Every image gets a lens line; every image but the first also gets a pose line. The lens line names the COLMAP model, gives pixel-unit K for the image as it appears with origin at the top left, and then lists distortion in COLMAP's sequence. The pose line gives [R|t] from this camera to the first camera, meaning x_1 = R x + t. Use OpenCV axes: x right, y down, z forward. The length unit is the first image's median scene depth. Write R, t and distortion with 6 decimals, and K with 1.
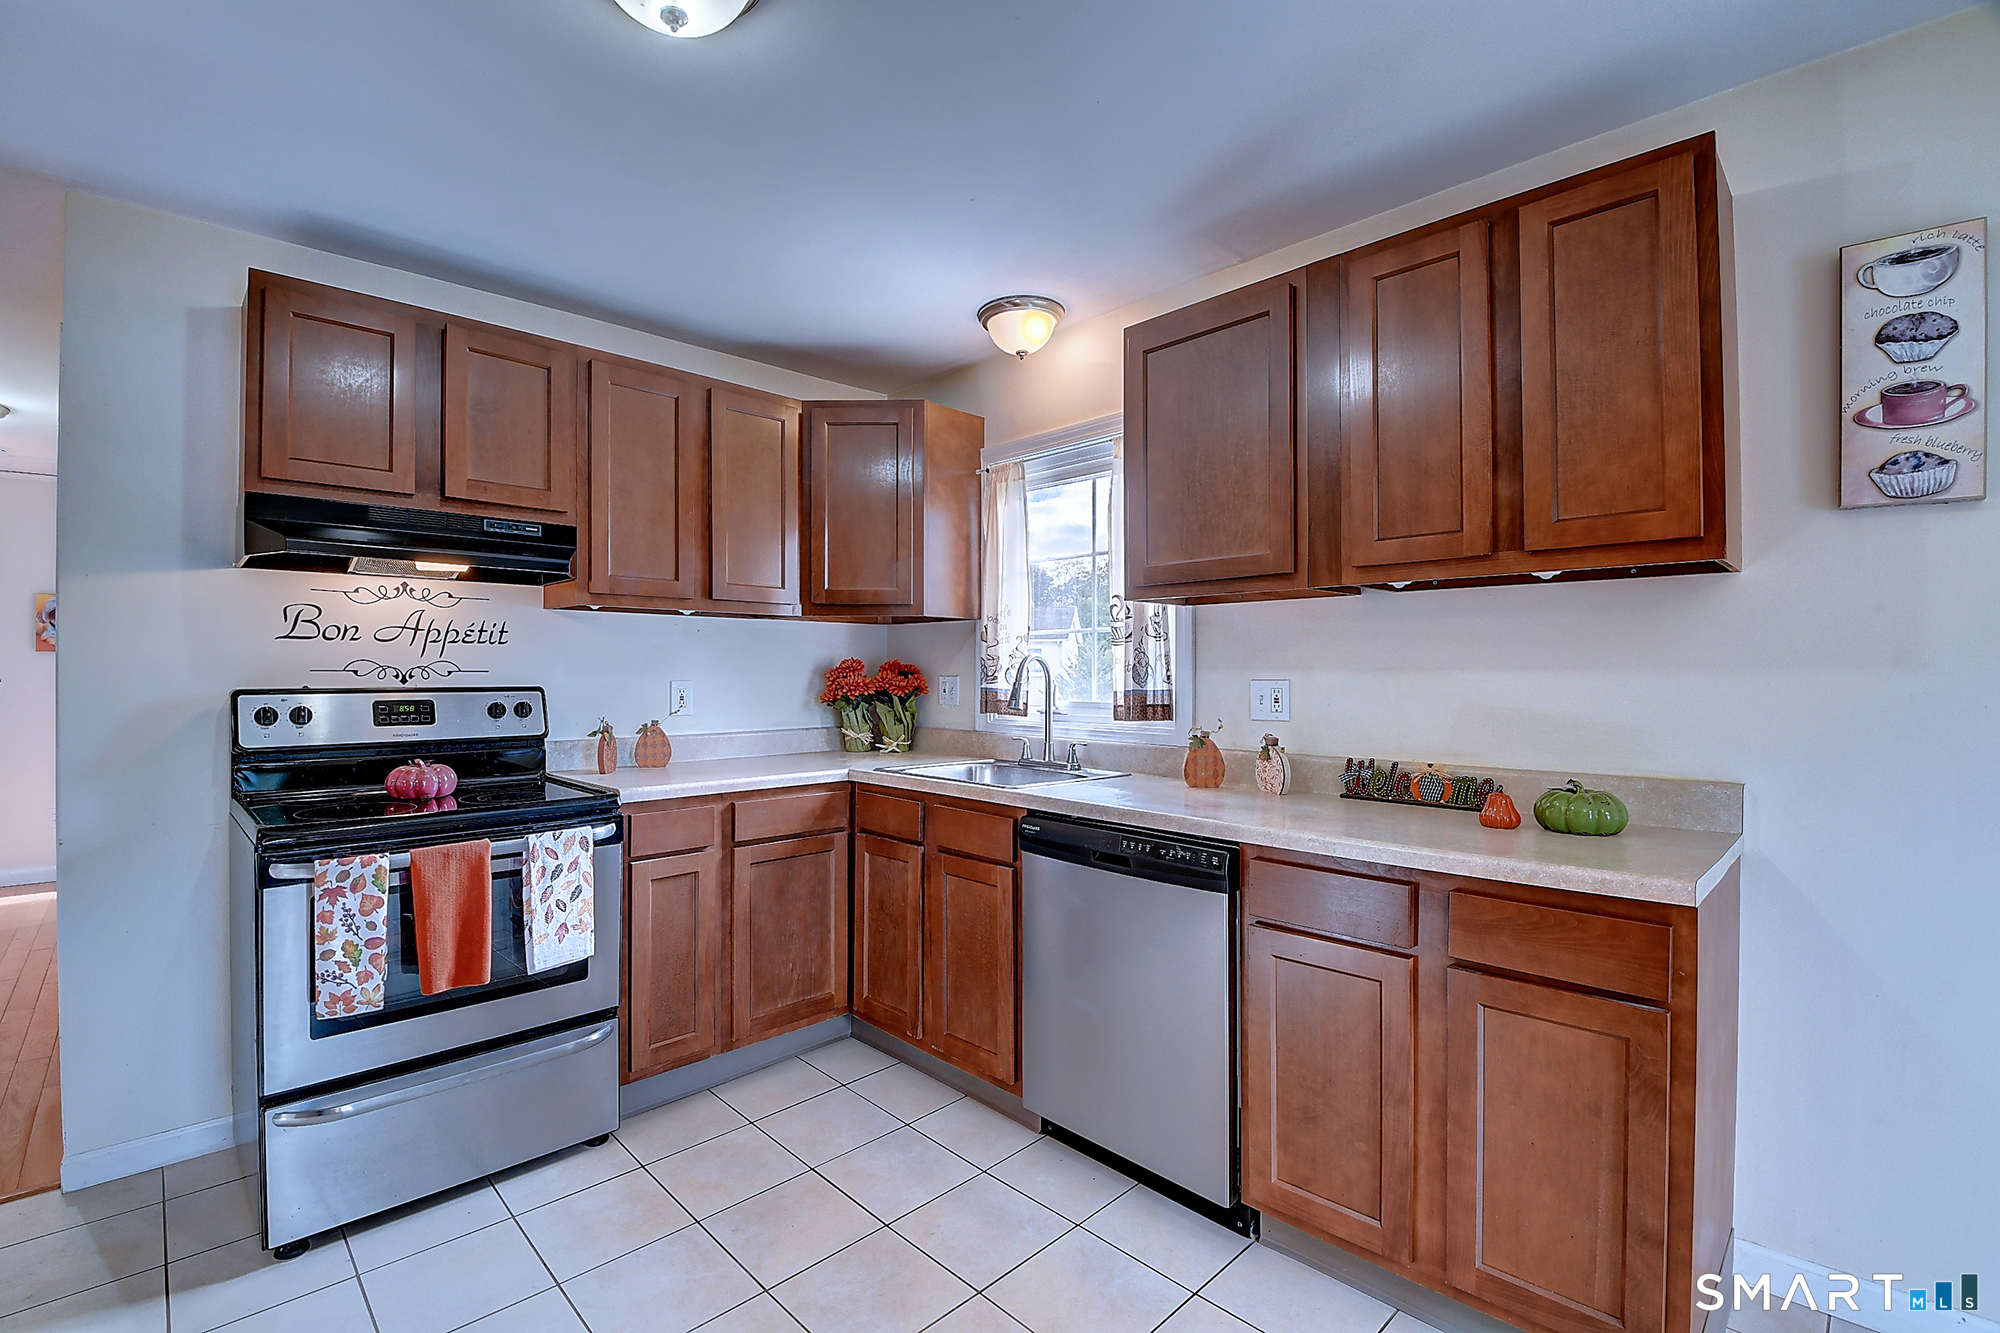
lens RADIAL K [[878.9, 0, 995.9], [0, 878.9, 672.4], [0, 0, 1]] dist [-0.015904, -0.002618]
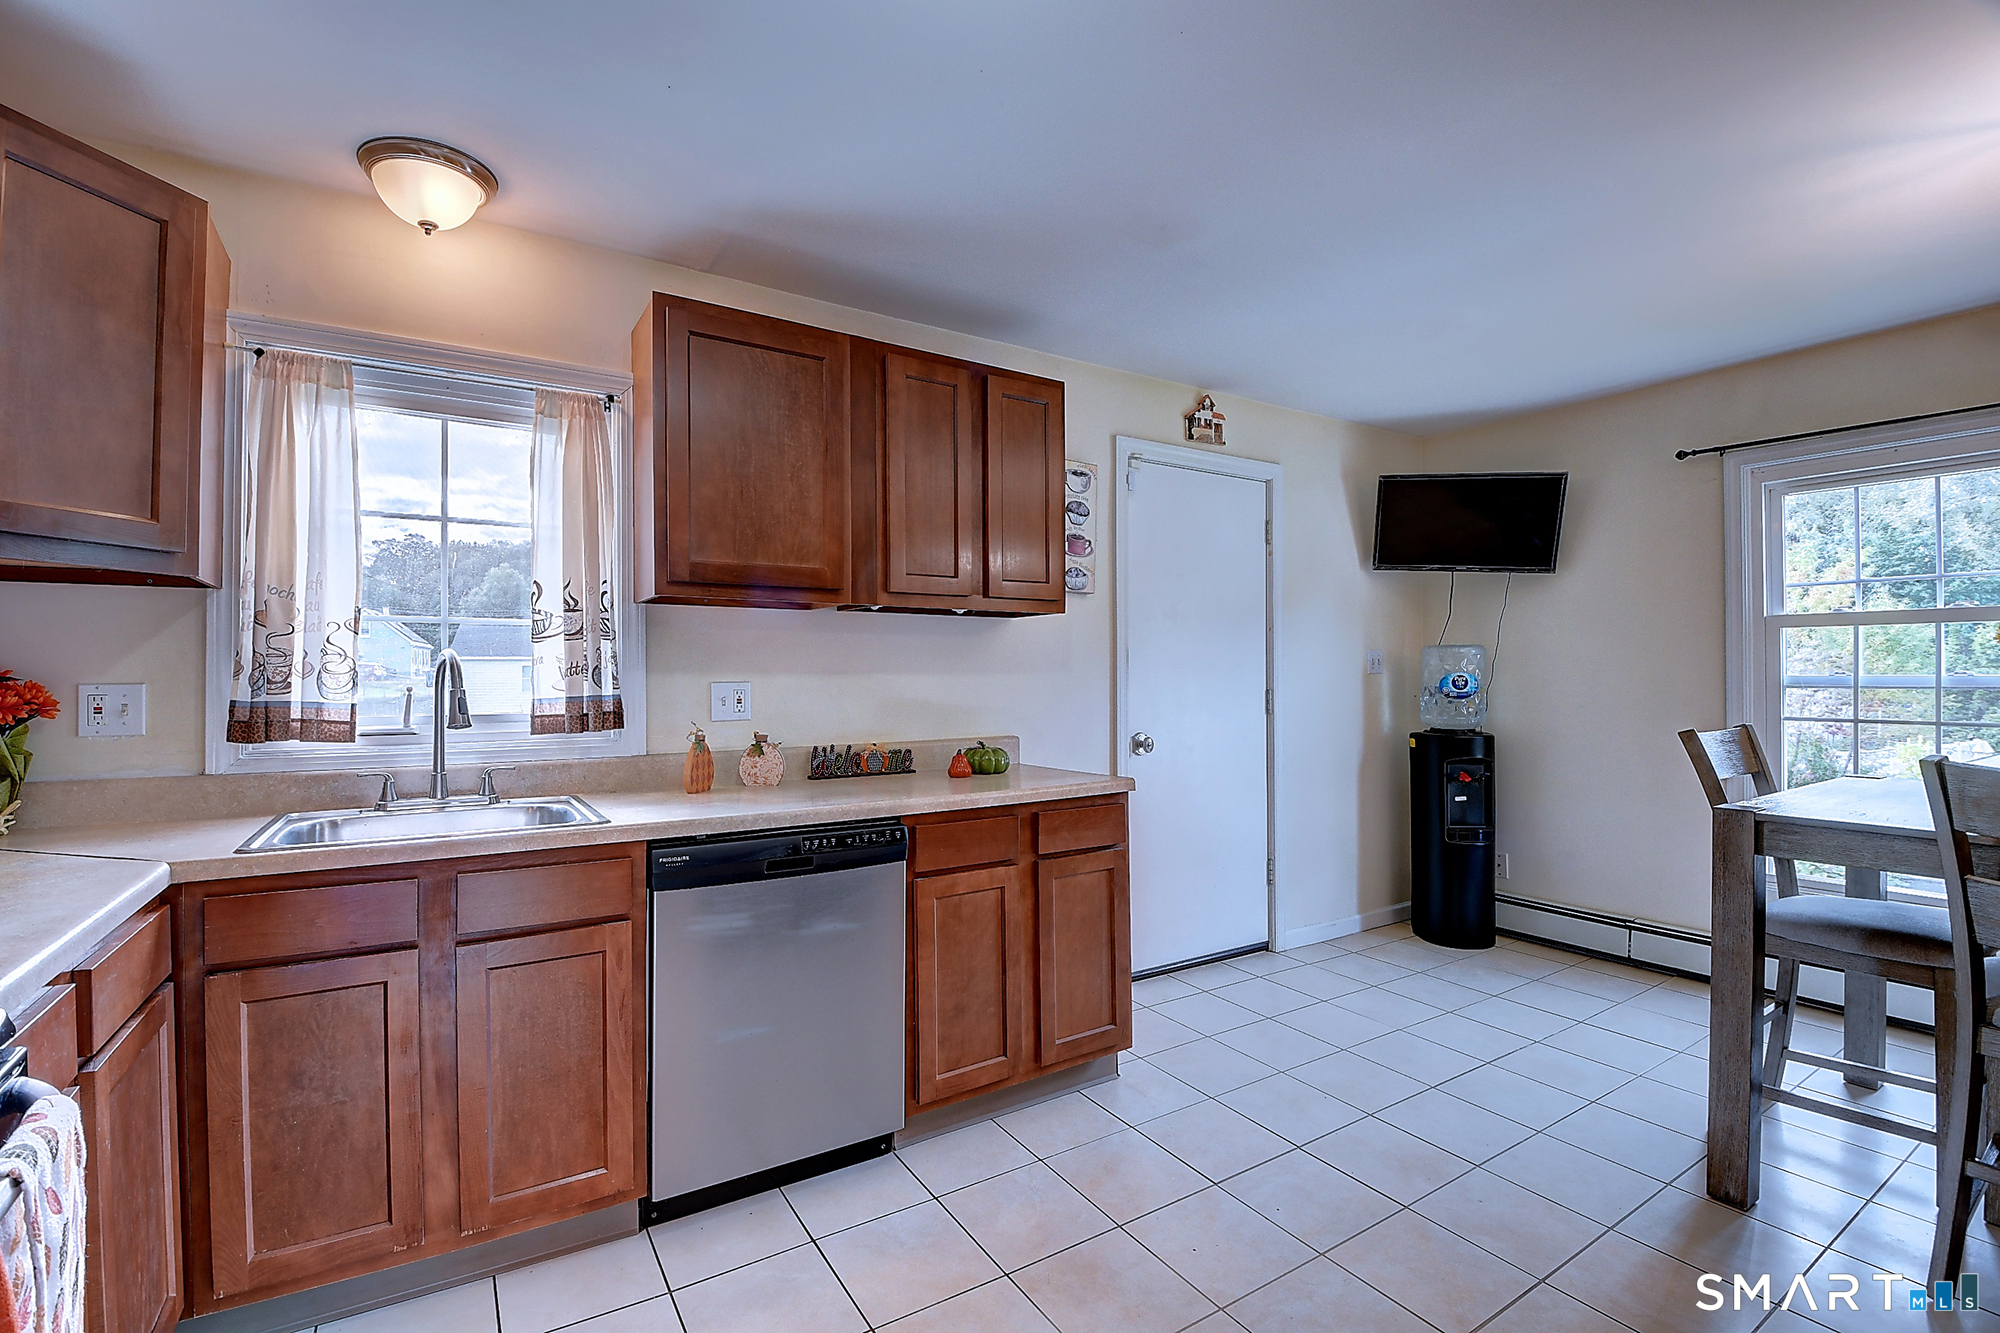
lens RADIAL K [[878.9, 0, 999.3], [0, 878.9, 665.6], [0, 0, 1]] dist [-0.015904, -0.002618]
pose [[0.196310, 0.005138, 0.980528, -1.152869], [0.001821, 0.999983, -0.005605, -0.007665], [-0.980540, 0.002886, 0.196297, 0.835193]]
